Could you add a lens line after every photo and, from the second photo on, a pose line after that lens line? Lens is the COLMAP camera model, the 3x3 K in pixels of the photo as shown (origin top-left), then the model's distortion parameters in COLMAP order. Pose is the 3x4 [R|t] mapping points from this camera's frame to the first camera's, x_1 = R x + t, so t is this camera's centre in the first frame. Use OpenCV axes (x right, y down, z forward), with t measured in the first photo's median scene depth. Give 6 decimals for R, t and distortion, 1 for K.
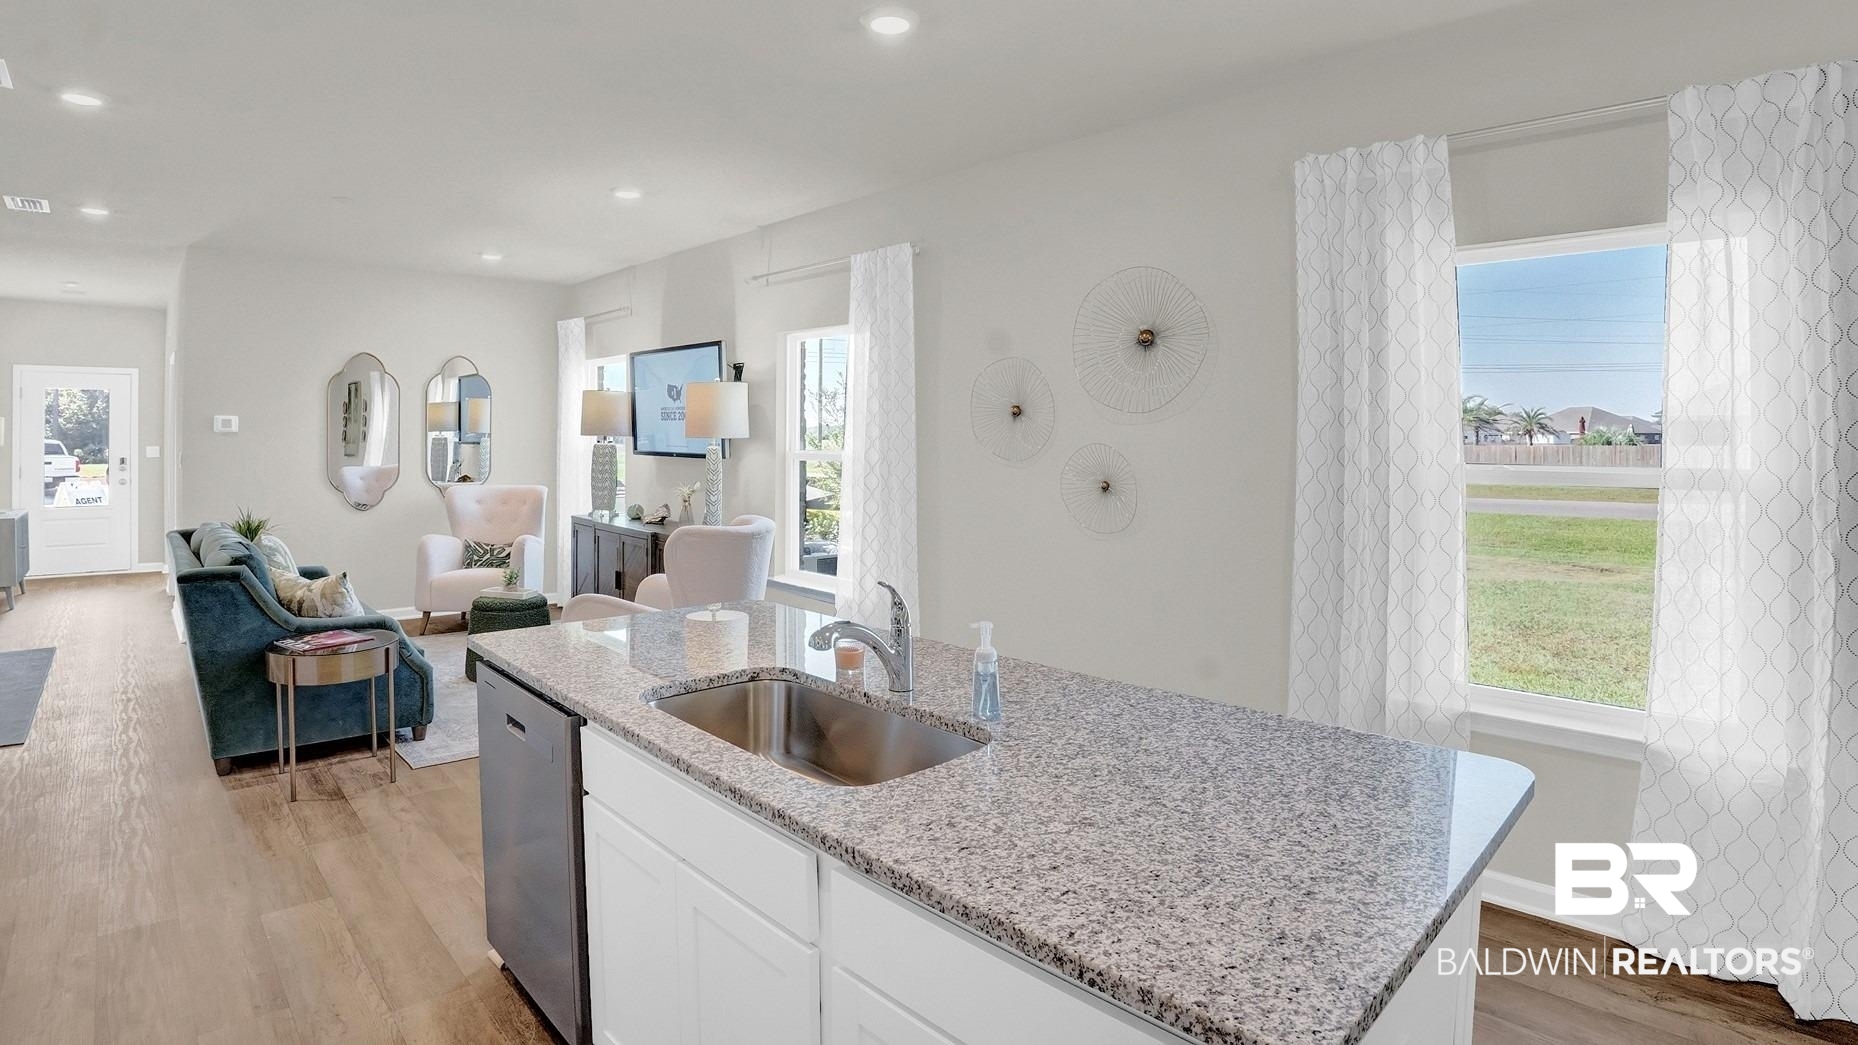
lens RADIAL K [[912.0, 0, 967.8], [0, 912.0, 472.9], [0, 0, 1]] dist [-0.134525, 0.023804]
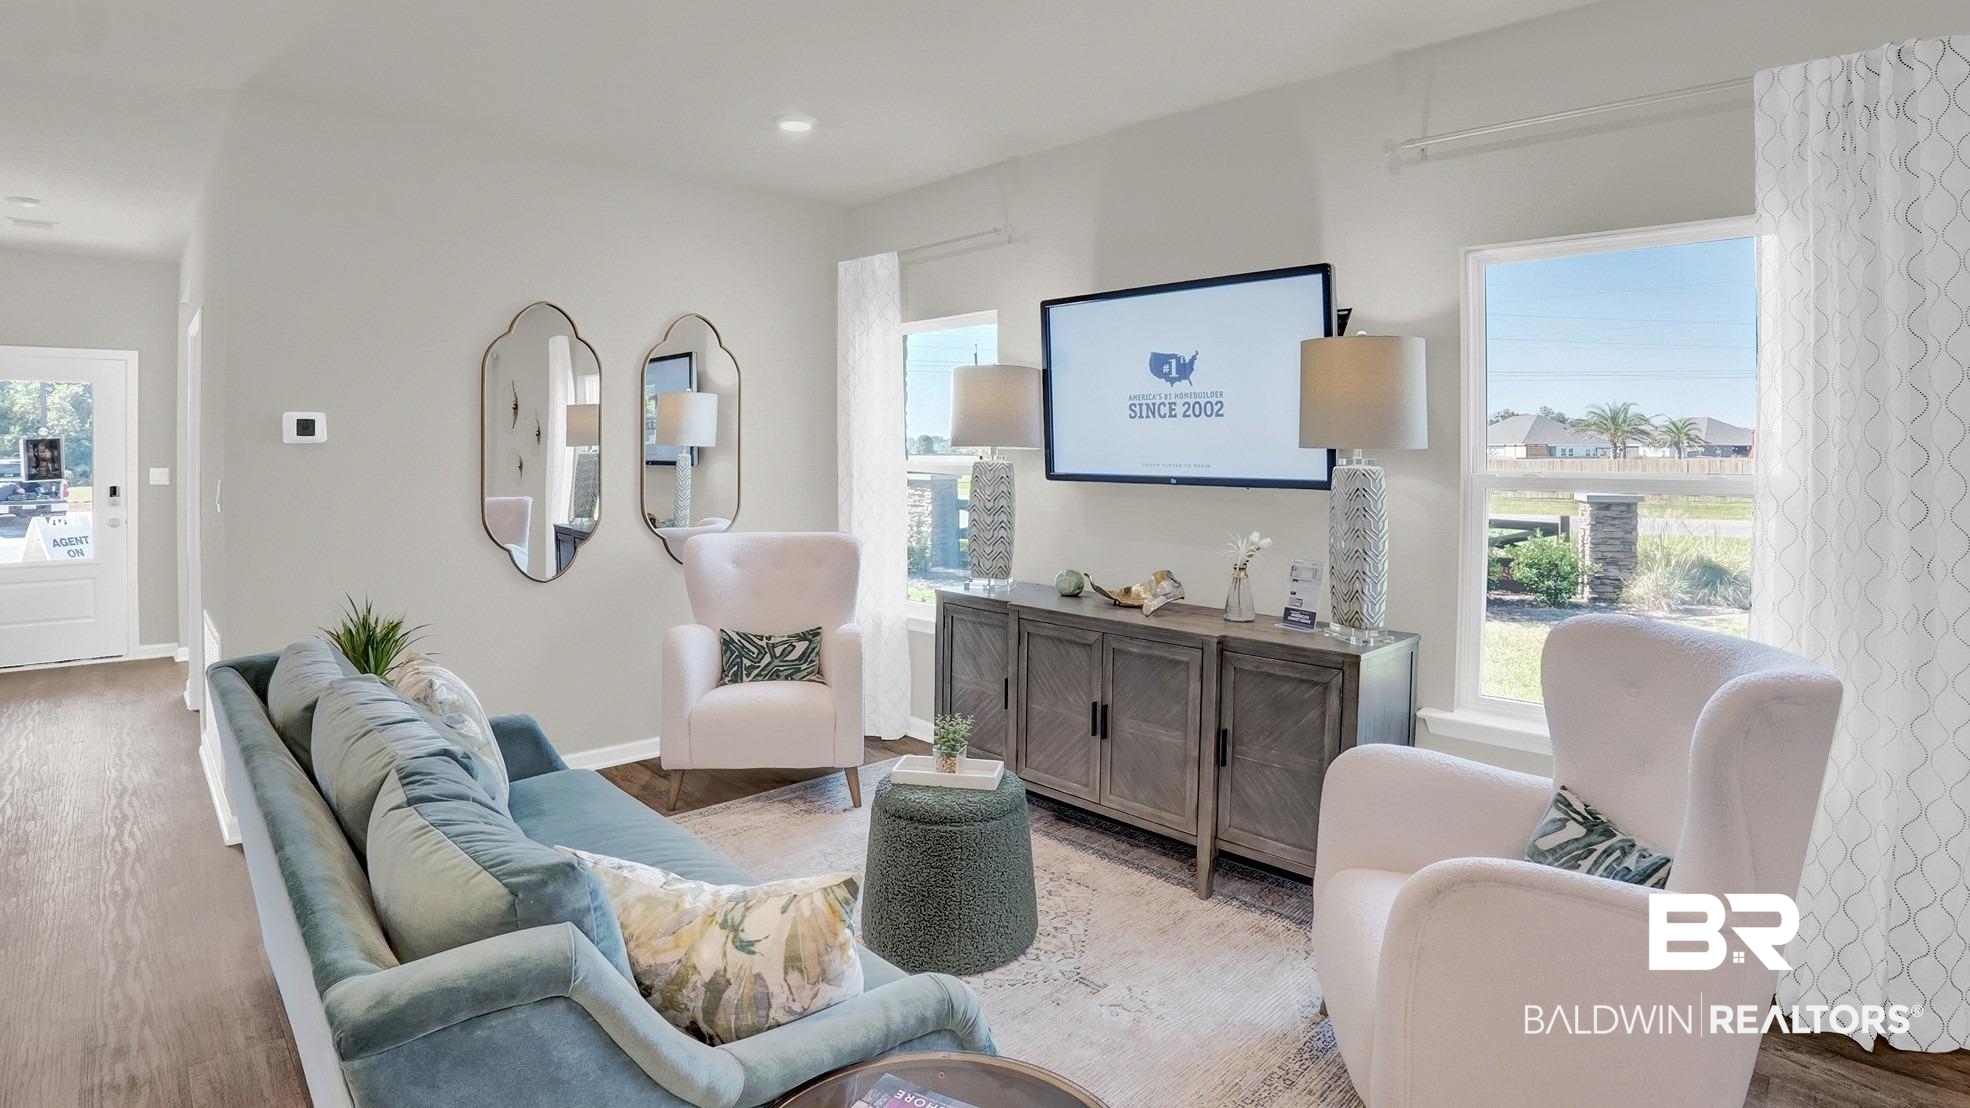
lens RADIAL K [[985.3, 0, 968.4], [0, 985.3, 473.3], [0, 0, 1]] dist [-0.121666, 0.023708]
pose [[0.998603, -0.009219, -0.052022, -0.382447], [0.008505, 0.999867, -0.013922, -0.016387], [0.052143, 0.013460, 0.998549, 0.368469]]
